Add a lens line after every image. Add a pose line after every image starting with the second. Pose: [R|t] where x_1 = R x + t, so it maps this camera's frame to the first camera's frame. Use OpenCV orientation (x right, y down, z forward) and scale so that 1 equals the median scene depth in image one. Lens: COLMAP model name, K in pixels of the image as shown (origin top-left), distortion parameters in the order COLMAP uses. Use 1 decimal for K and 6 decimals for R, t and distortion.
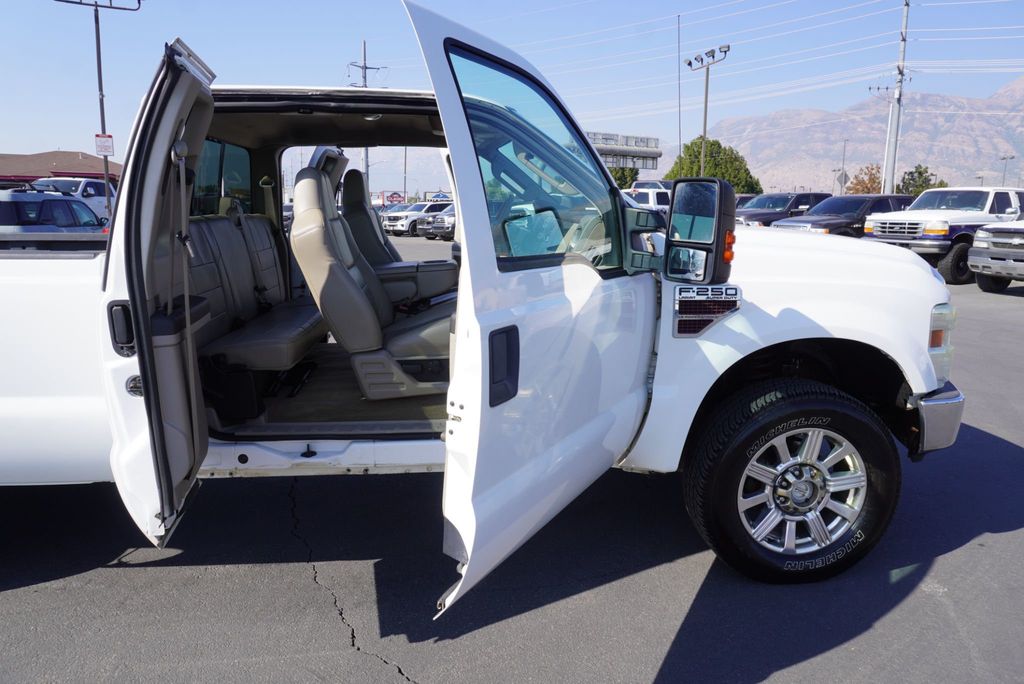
lens RADIAL K [[703.7, 0, 508.0], [0, 703.7, 342.4], [0, 0, 1]] dist [-0.045919, 0.036437]
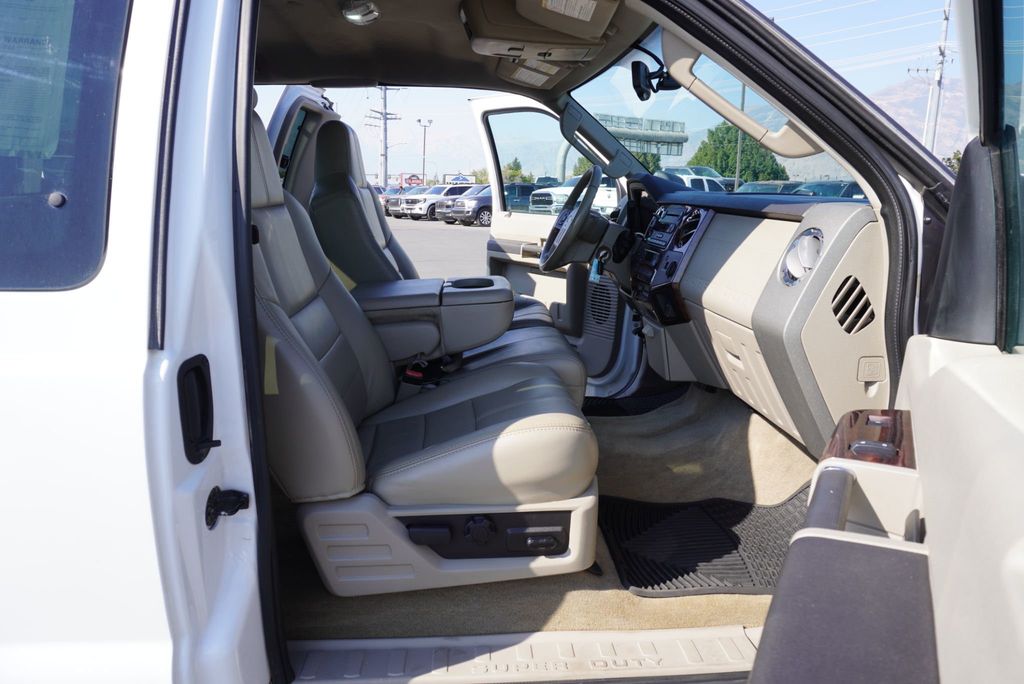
lens RADIAL K [[703.7, 0, 504.0], [0, 703.7, 347.2], [0, 0, 1]] dist [-0.045919, 0.036437]
pose [[0.999590, 0.010715, -0.026569, -0.011449], [-0.010054, 0.999639, 0.024916, -0.014097], [0.026826, -0.024639, 0.999336, 0.080536]]
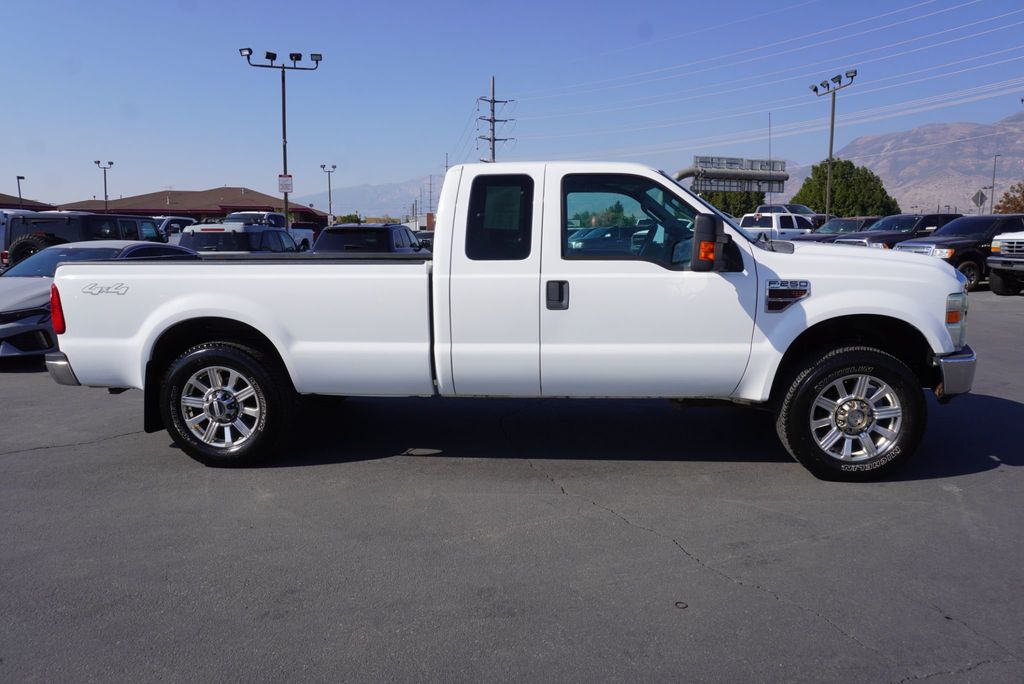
lens RADIAL K [[703.7, 0, 505.2], [0, 703.7, 342.6], [0, 0, 1]] dist [-0.045919, 0.036437]
pose [[0.985182, 0.012621, -0.171049, -0.010010], [-0.018659, 0.999256, -0.033739, 0.017494], [0.170496, 0.036431, 0.984685, -0.092090]]
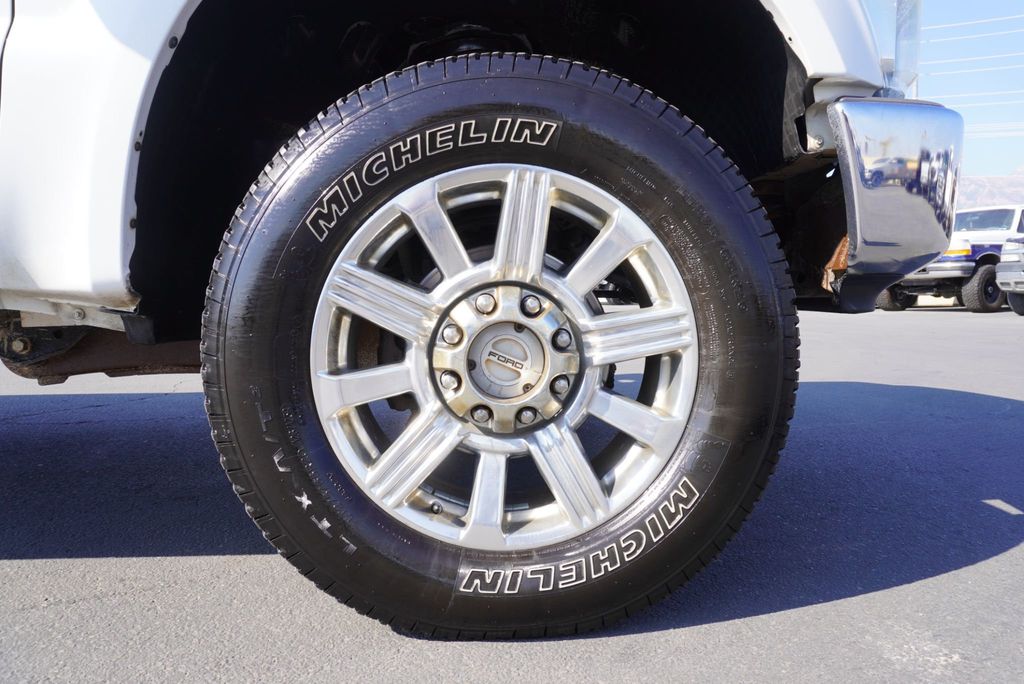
lens RADIAL K [[703.7, 0, 510.9], [0, 703.7, 339.8], [0, 0, 1]] dist [-0.045919, 0.036437]
pose [[0.999322, -0.012042, -0.034795, 0.065489], [0.007687, 0.992416, -0.122683, 0.037067], [0.036009, 0.122332, 0.991836, 0.097855]]
